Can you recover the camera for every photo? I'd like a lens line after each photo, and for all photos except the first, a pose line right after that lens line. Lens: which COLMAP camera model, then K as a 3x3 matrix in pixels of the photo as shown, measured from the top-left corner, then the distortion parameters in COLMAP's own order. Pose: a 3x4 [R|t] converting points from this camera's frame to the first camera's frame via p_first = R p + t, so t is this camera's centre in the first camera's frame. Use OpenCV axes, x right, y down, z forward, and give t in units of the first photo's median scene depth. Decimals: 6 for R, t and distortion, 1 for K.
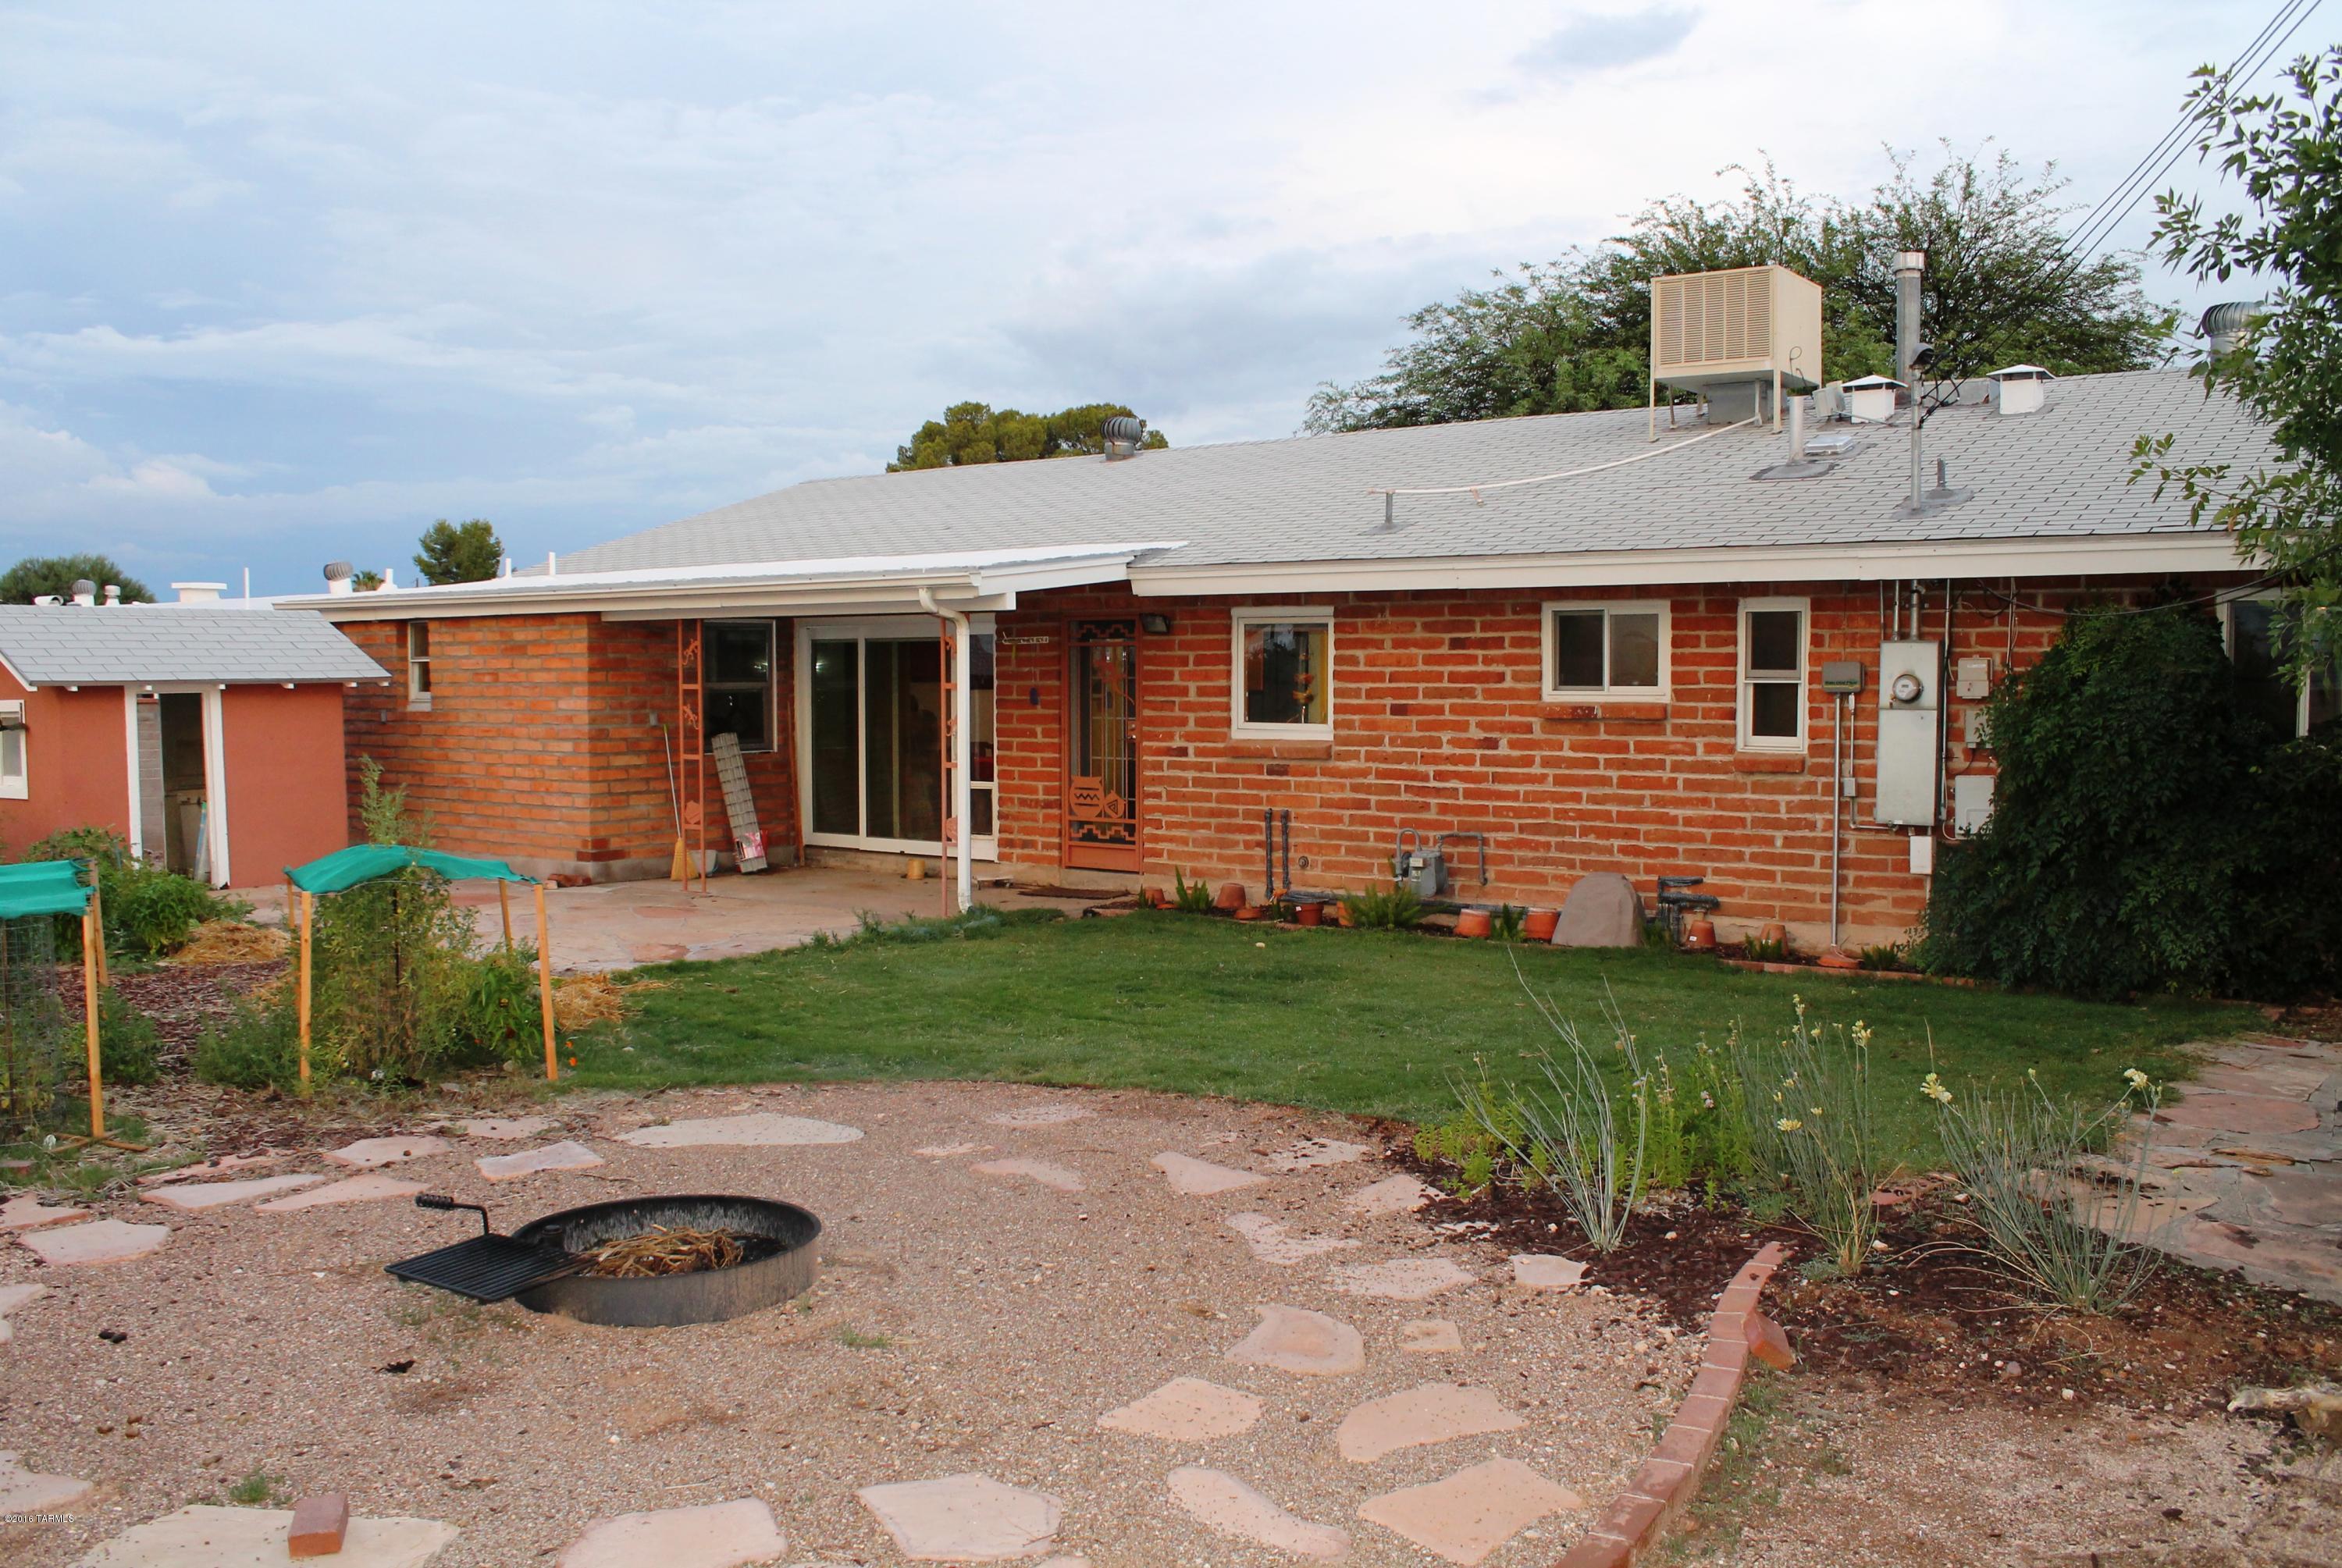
lens RADIAL K [[2080.1, 0, 1171.7], [0, 2080.1, 775.4], [0, 0, 1]] dist [-0.113023, 0.005963]
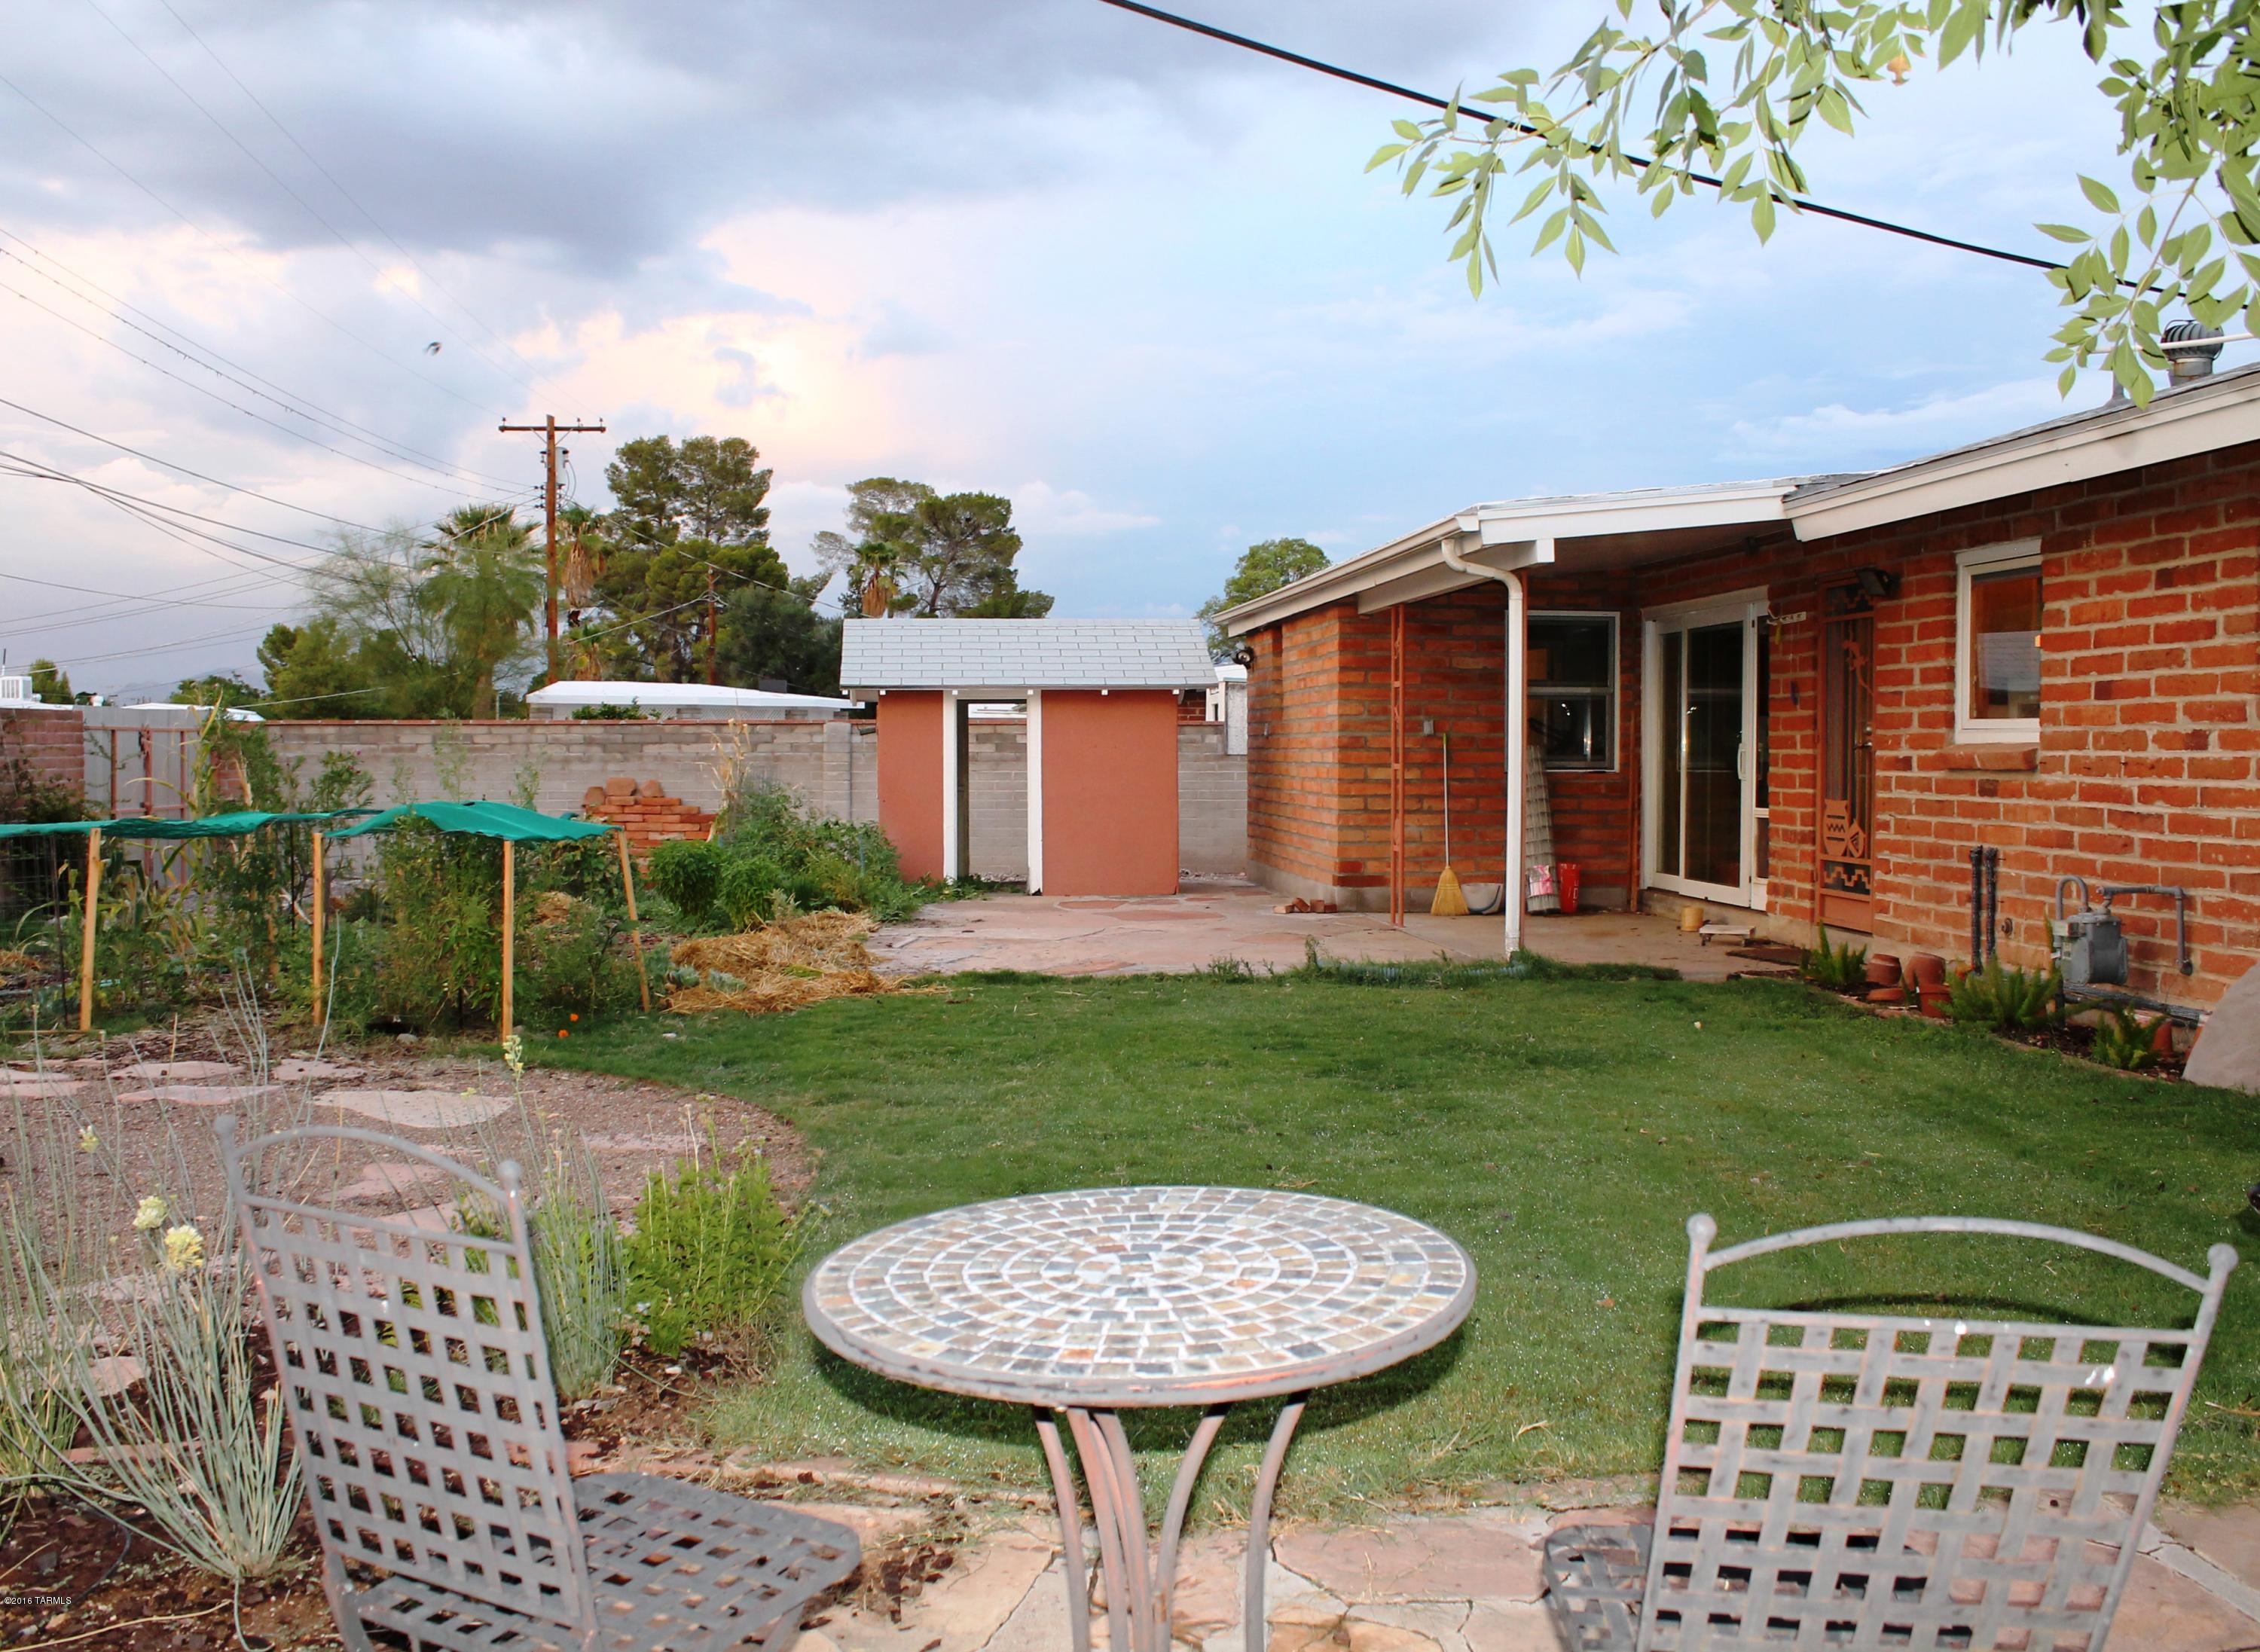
lens RADIAL K [[2147.9, 0, 1133.0], [0, 2147.9, 808.1], [0, 0, 1]] dist [-0.071900, 0.000000]
pose [[0.682069, 0.022979, -0.730927, 0.363299], [-0.040343, 0.999166, -0.006234, 0.019224], [0.730174, 0.033740, 0.682428, 0.332878]]
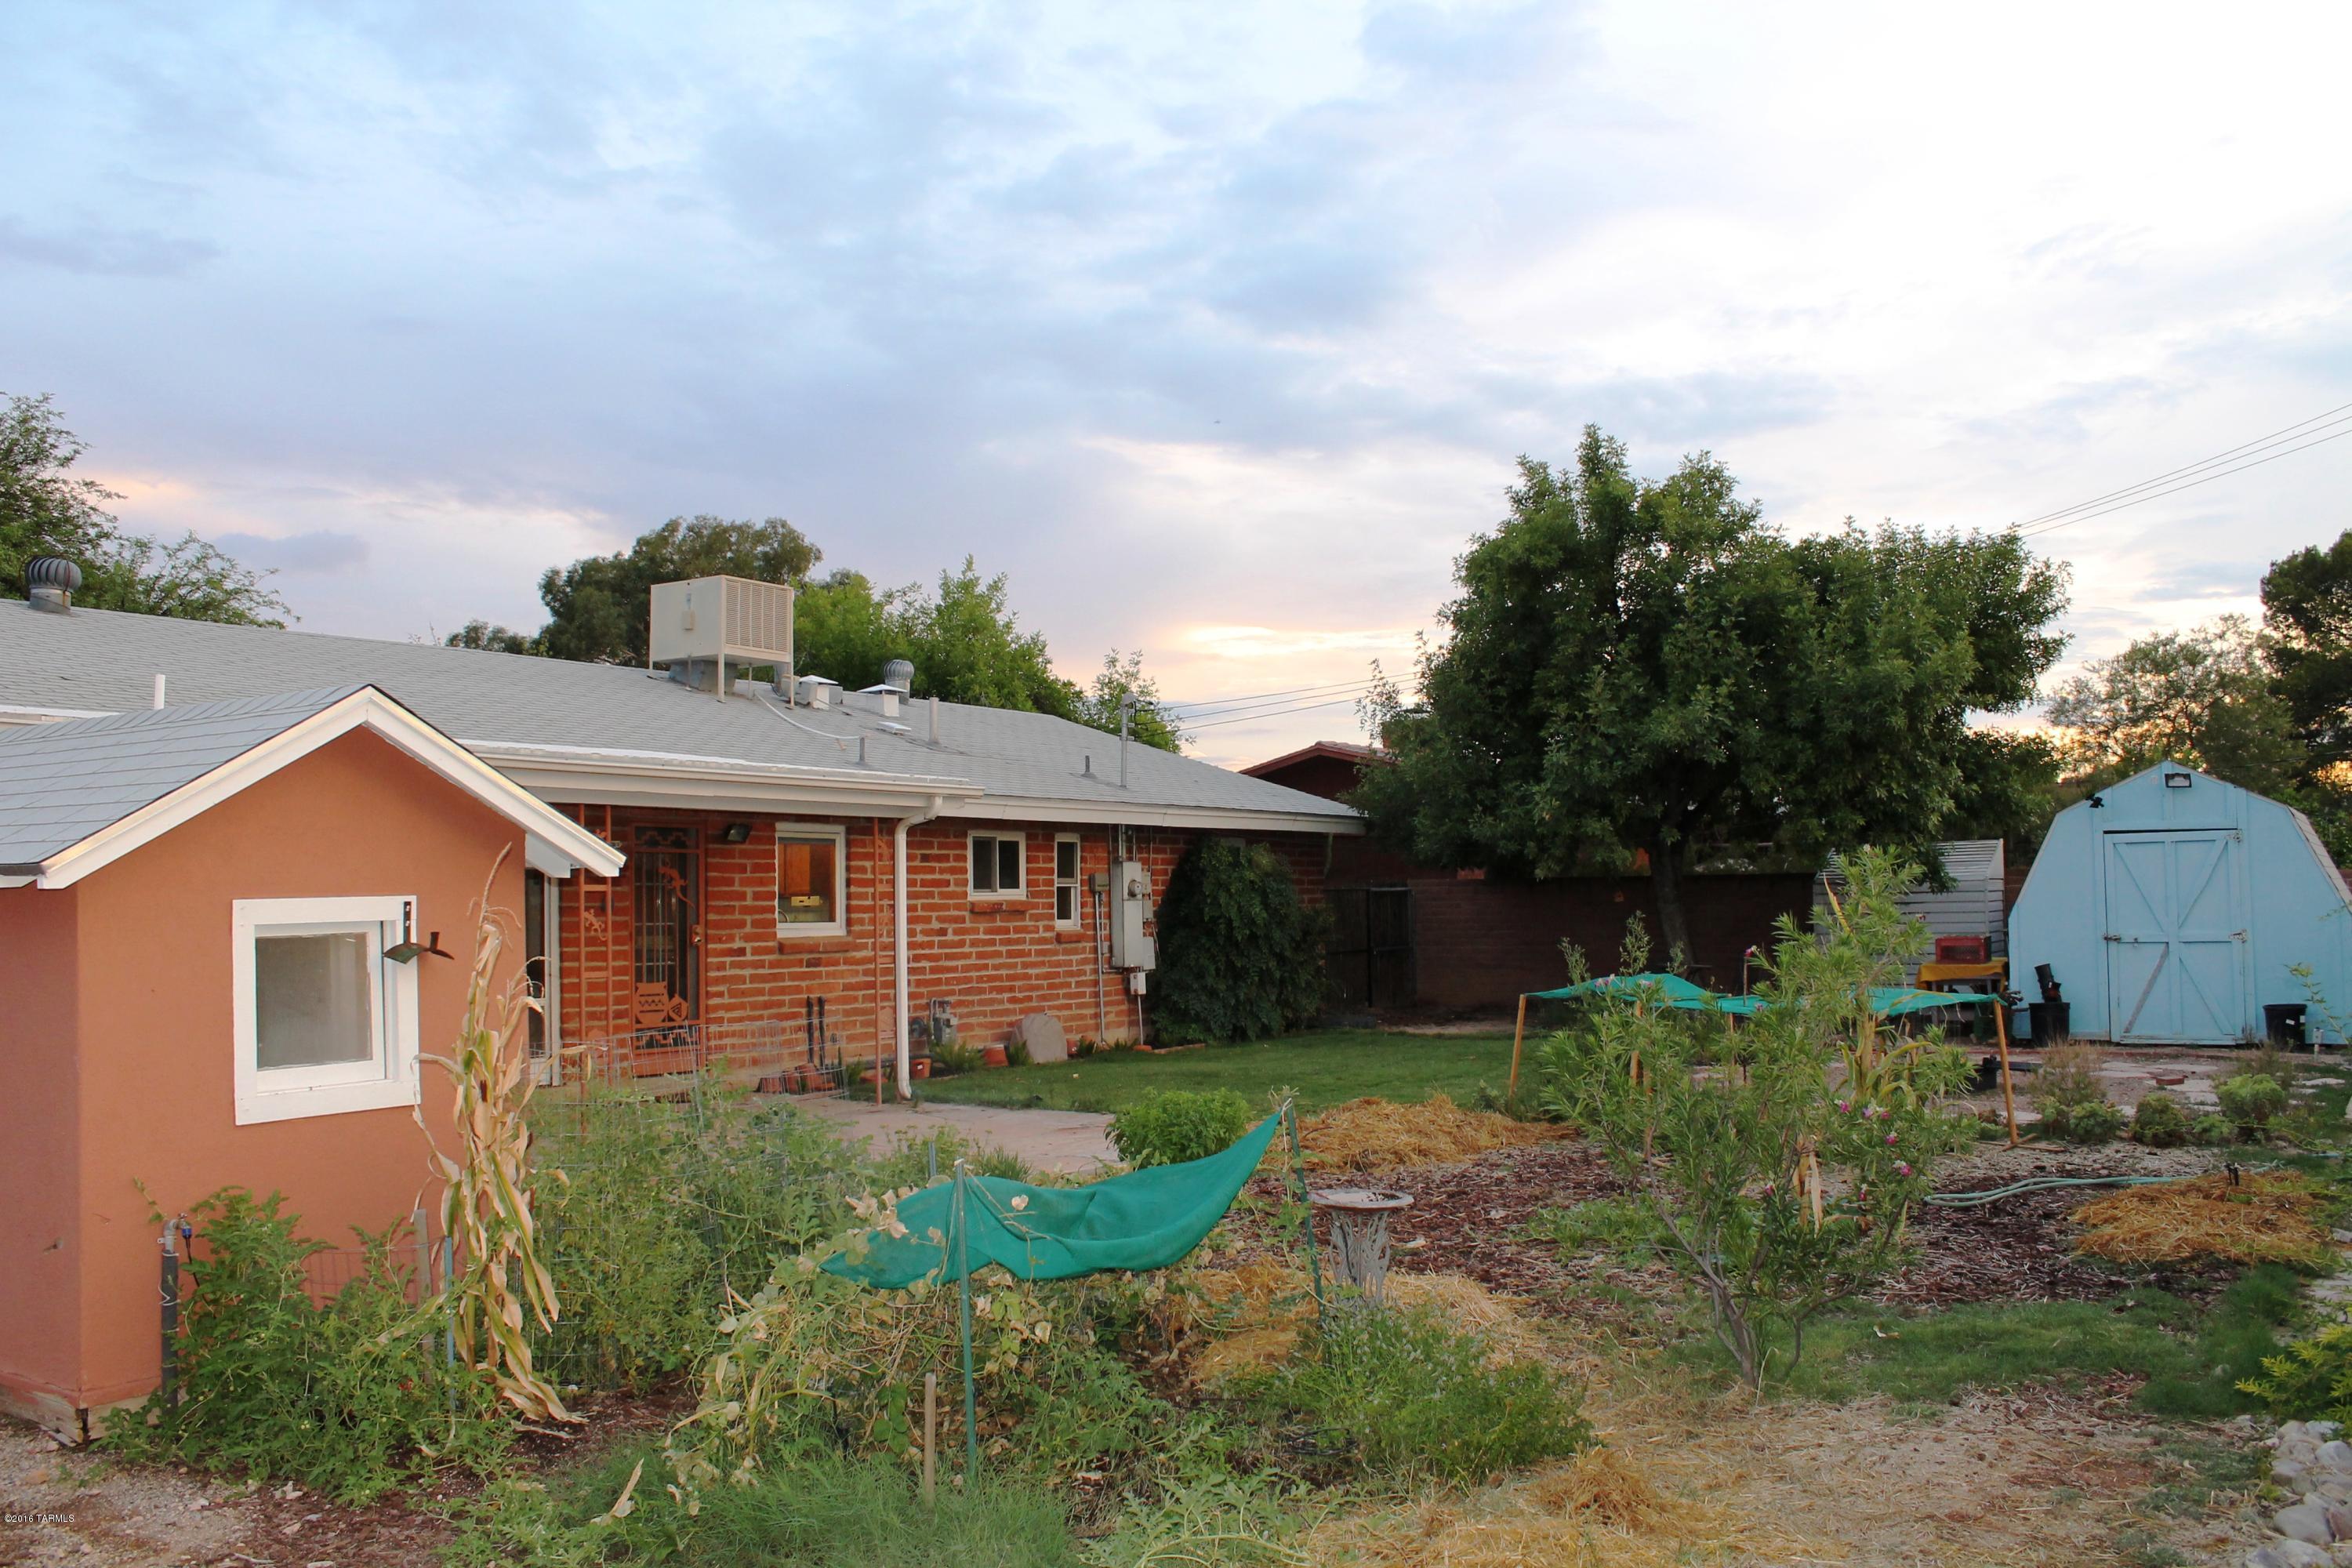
lens RADIAL K [[2089.3, 0, 1176.2], [0, 2089.3, 793.8], [0, 0, 1]] dist [-0.113023, 0.005963]
pose [[-0.070512, 0.047018, 0.996402, -1.137283], [0.056001, 0.997500, -0.043107, -0.035430], [-0.995938, 0.052760, -0.072969, 0.878162]]
